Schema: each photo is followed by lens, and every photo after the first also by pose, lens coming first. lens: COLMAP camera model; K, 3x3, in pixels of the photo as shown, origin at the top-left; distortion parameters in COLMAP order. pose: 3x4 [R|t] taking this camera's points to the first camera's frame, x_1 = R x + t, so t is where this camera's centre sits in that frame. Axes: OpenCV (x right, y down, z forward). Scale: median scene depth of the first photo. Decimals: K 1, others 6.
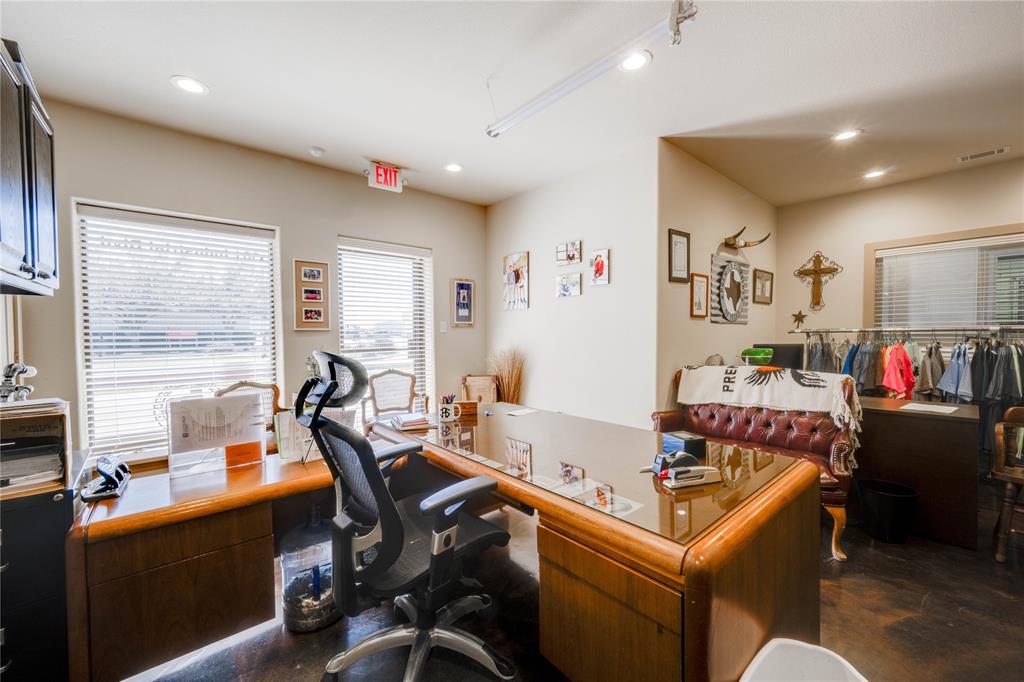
lens RADIAL K [[401.7, 0, 509.7], [0, 401.7, 338.1], [0, 0, 1]] dist [-0.008020, -0.000437]
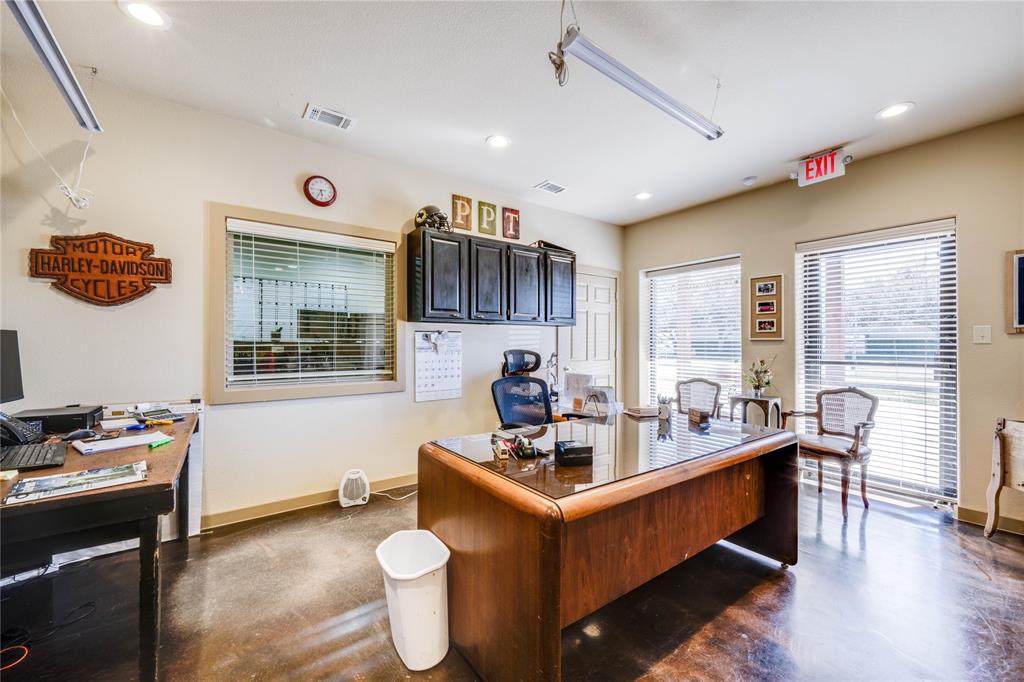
lens RADIAL K [[401.7, 0, 510.6], [0, 401.7, 342.2], [0, 0, 1]] dist [-0.008020, -0.000437]
pose [[-0.093253, 0.001430, -0.995641, 0.649881], [-0.023665, 0.999713, 0.003653, -0.000762], [0.995361, 0.023903, -0.093192, 0.415595]]
